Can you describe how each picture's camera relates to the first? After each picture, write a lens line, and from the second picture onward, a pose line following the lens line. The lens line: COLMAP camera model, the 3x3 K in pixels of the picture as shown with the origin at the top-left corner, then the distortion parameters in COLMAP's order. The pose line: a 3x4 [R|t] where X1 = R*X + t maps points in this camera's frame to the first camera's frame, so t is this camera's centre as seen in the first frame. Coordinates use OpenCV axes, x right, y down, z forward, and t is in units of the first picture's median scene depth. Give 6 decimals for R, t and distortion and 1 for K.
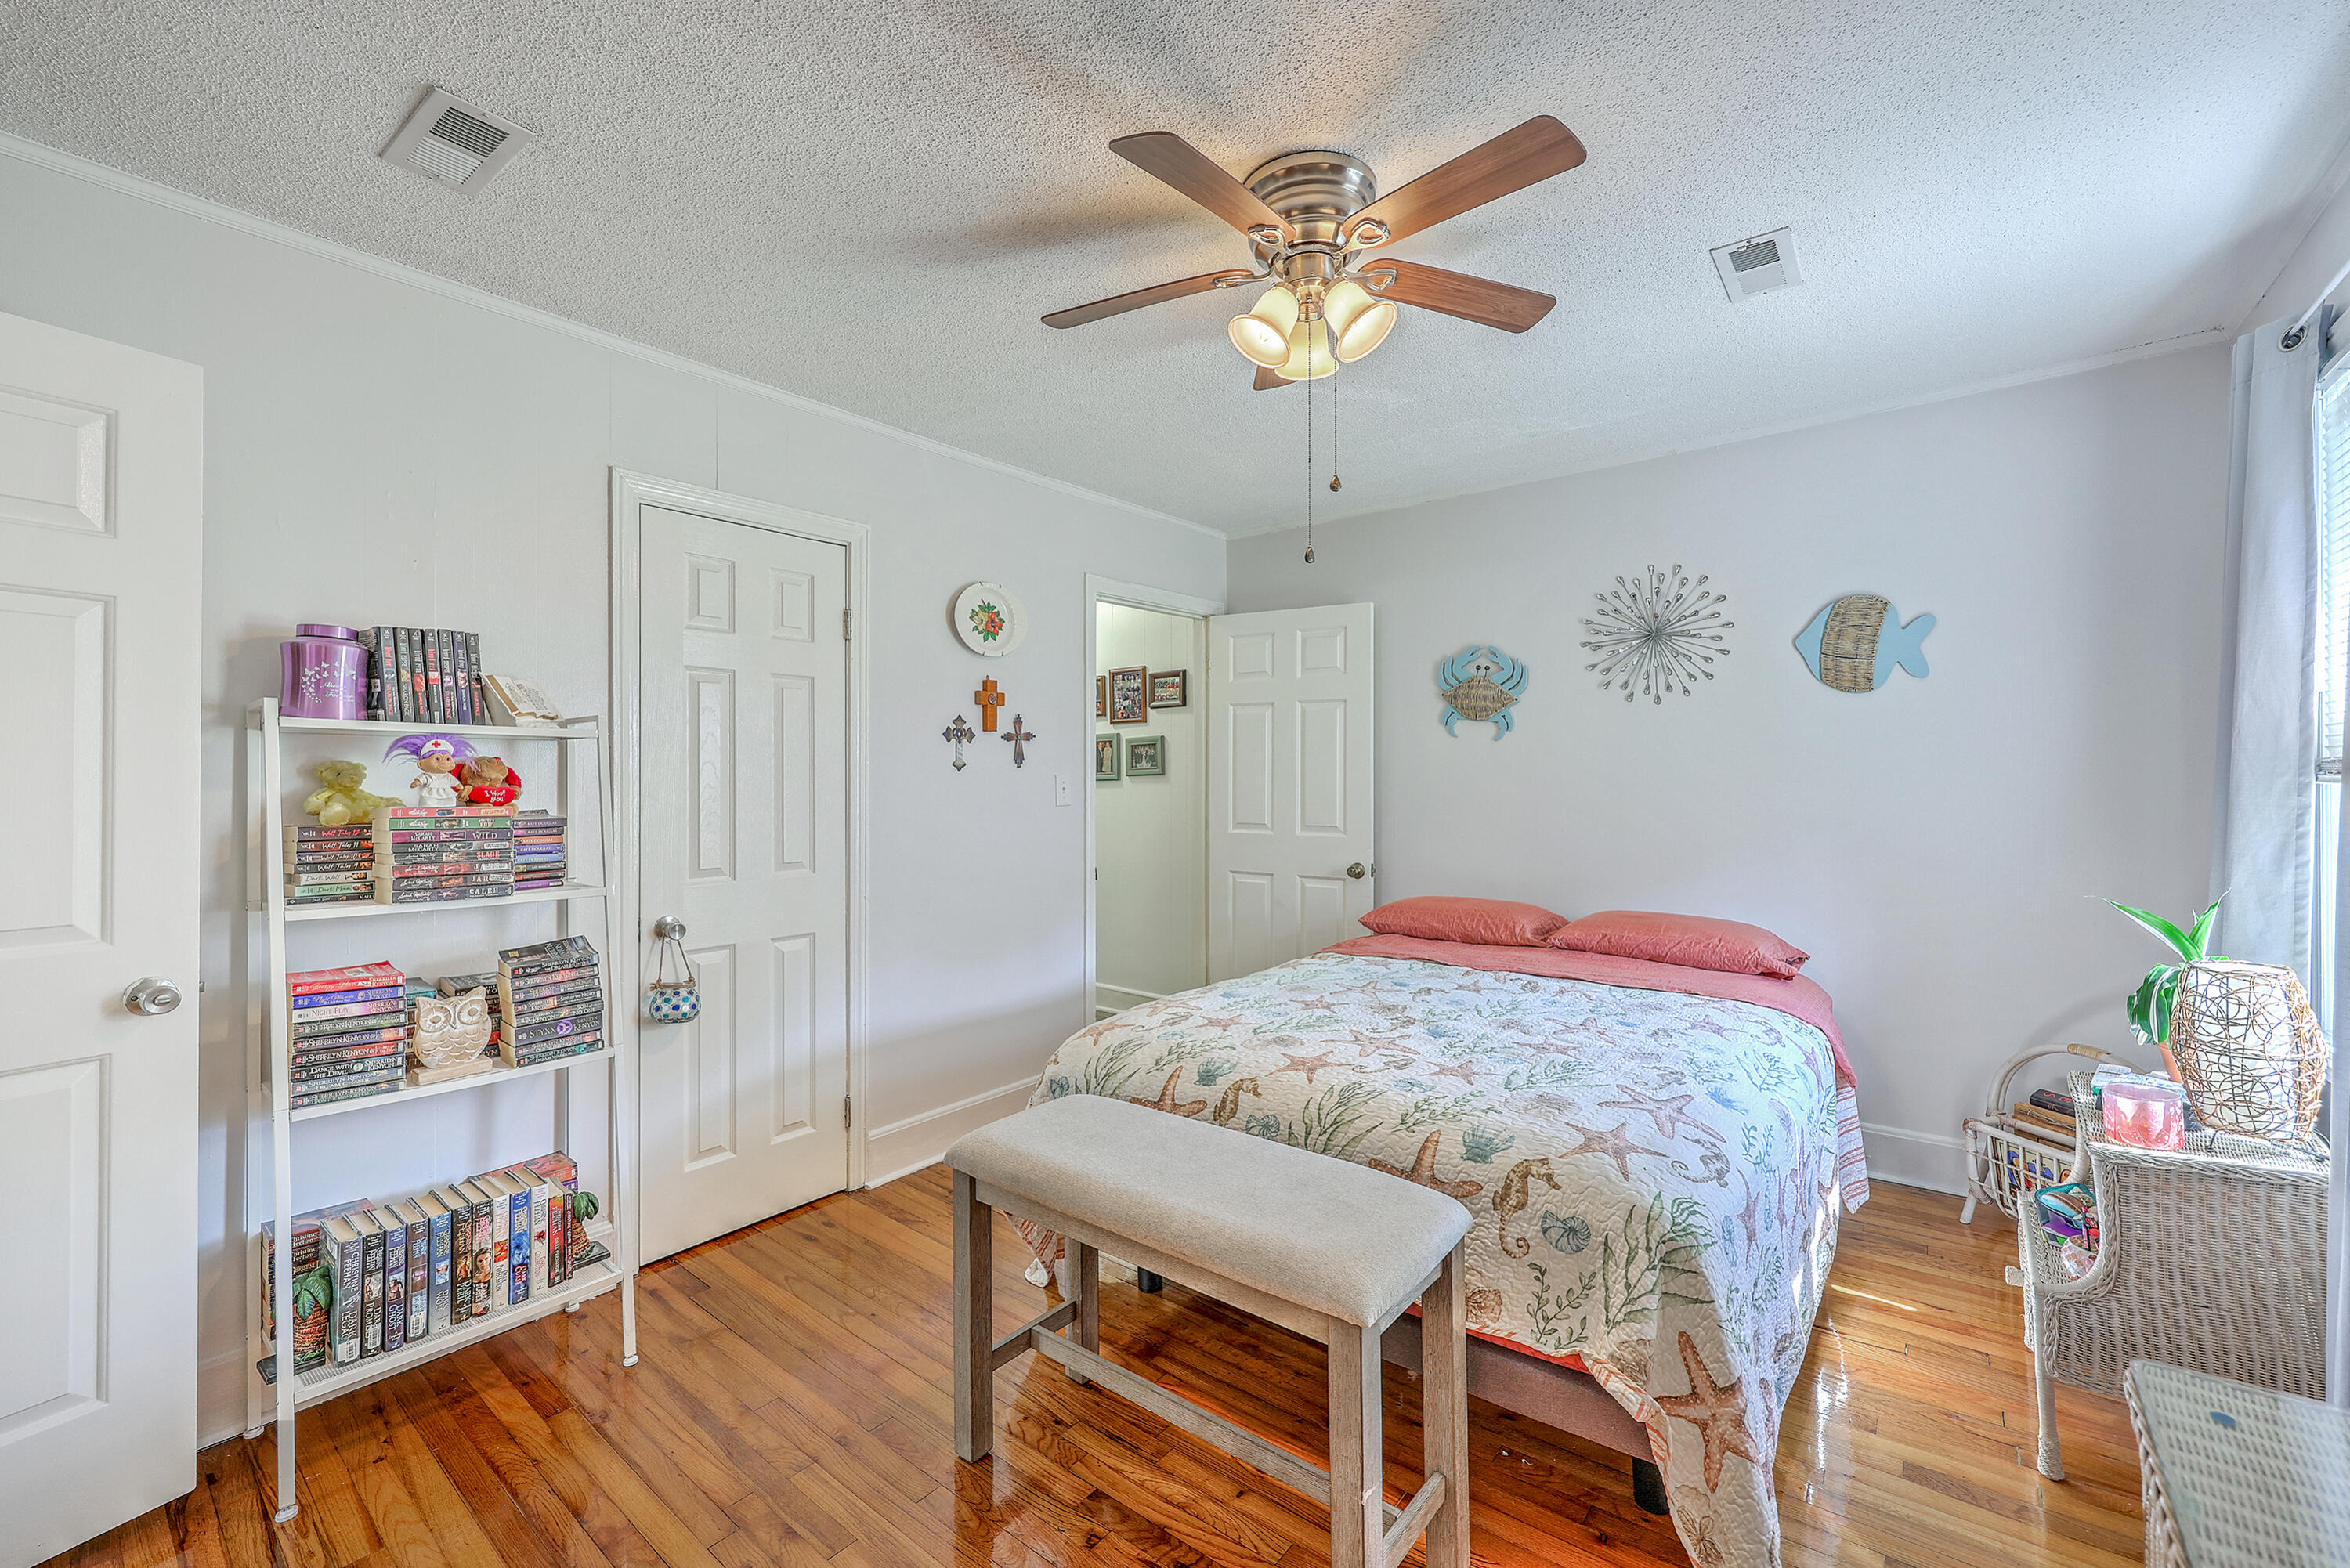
lens RADIAL K [[940.9, 0, 1176.3], [0, 940.9, 760.6], [0, 0, 1]] dist [-0.002175, -0.000144]
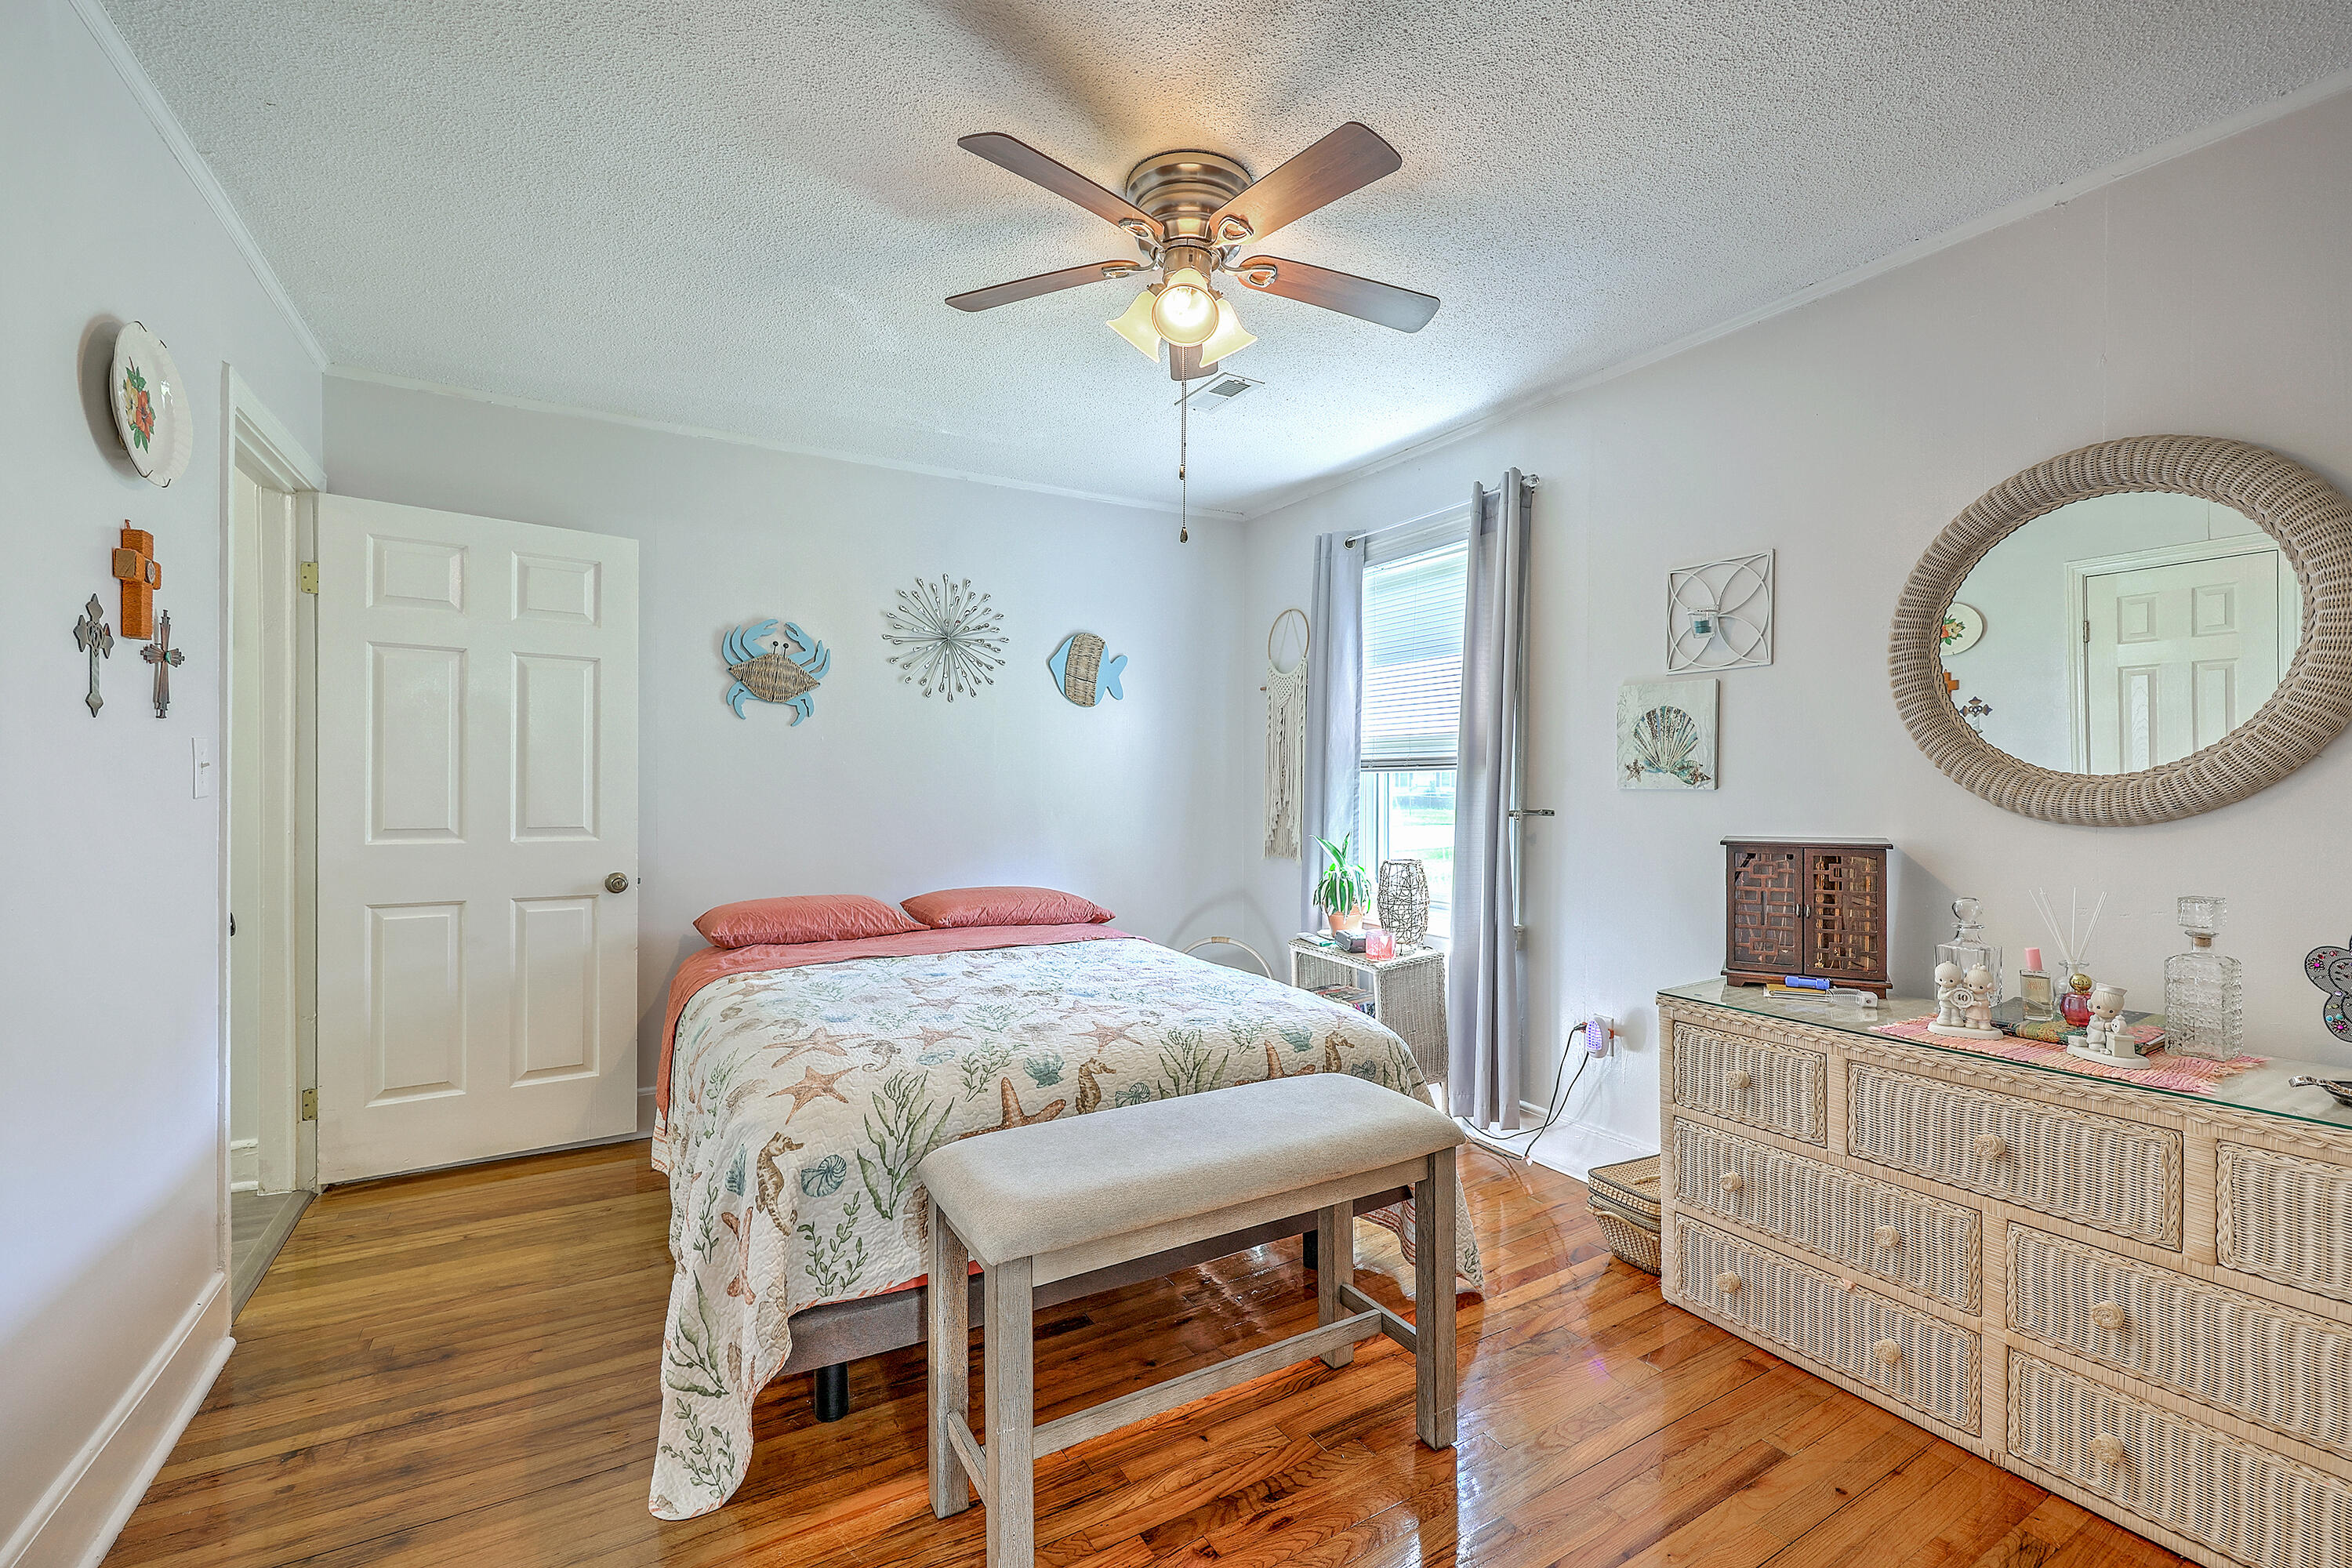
lens RADIAL K [[1011.0, 0, 1176.0], [0, 1011.0, 784.0], [0, 0, 1]] dist [0.001515, 0.000368]
pose [[0.357985, 0.010636, 0.933667, -0.512786], [-0.020550, 0.999783, -0.003510, 0.035759], [-0.933501, -0.017930, 0.358126, 0.335612]]
